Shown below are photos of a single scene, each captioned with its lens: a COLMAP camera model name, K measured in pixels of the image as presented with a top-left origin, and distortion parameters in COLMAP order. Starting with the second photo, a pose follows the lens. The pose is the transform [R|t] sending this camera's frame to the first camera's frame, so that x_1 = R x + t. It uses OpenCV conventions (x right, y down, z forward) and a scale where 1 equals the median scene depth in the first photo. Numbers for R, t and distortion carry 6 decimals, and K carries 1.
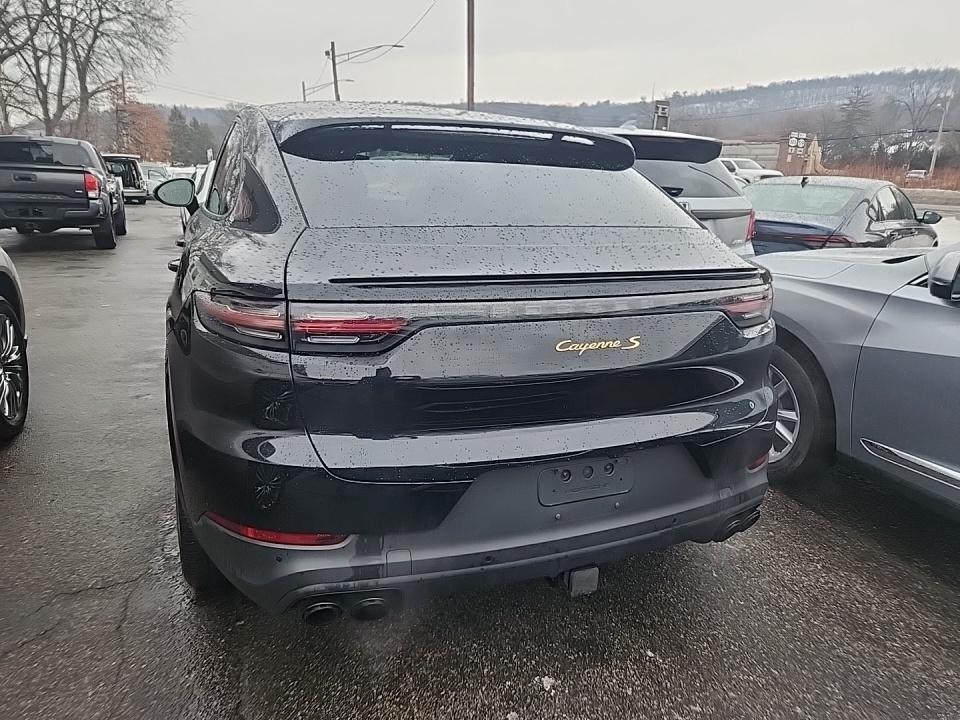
lens RADIAL K [[629.5, 0, 480.0], [0, 629.5, 360.0], [0, 0, 1]] dist [0.064161, -0.042076]
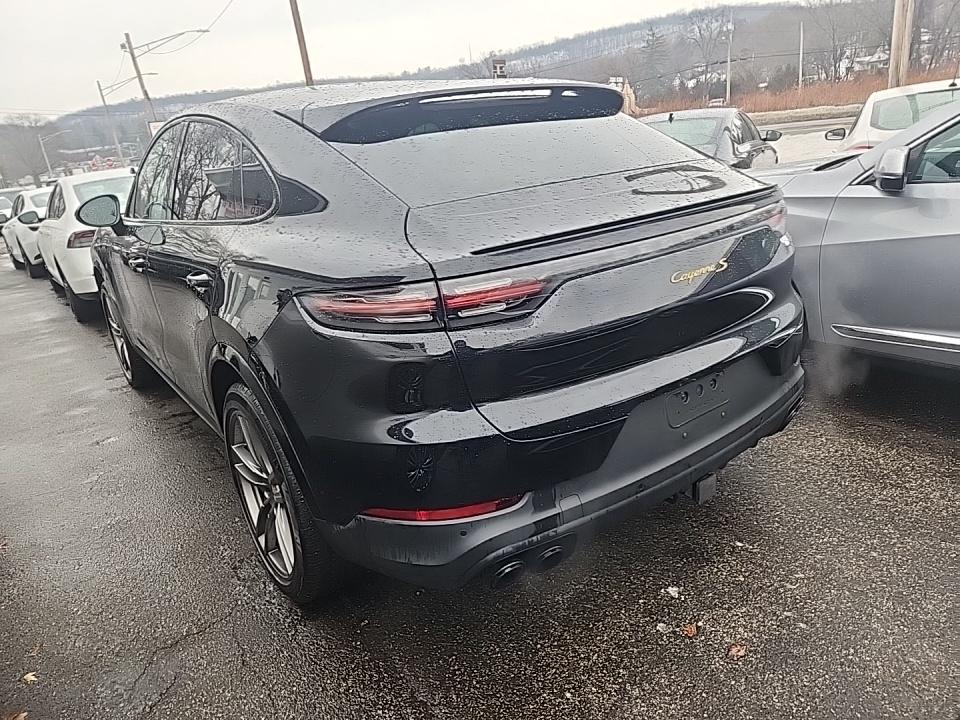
lens RADIAL K [[628.5, 0, 479.3], [0, 628.5, 351.1], [0, 0, 1]] dist [0.065972, -0.043155]
pose [[0.959357, -0.200547, 0.198531, -0.327593], [0.195013, 0.979662, 0.047253, -0.011803], [-0.203969, -0.006617, 0.978955, 0.004418]]
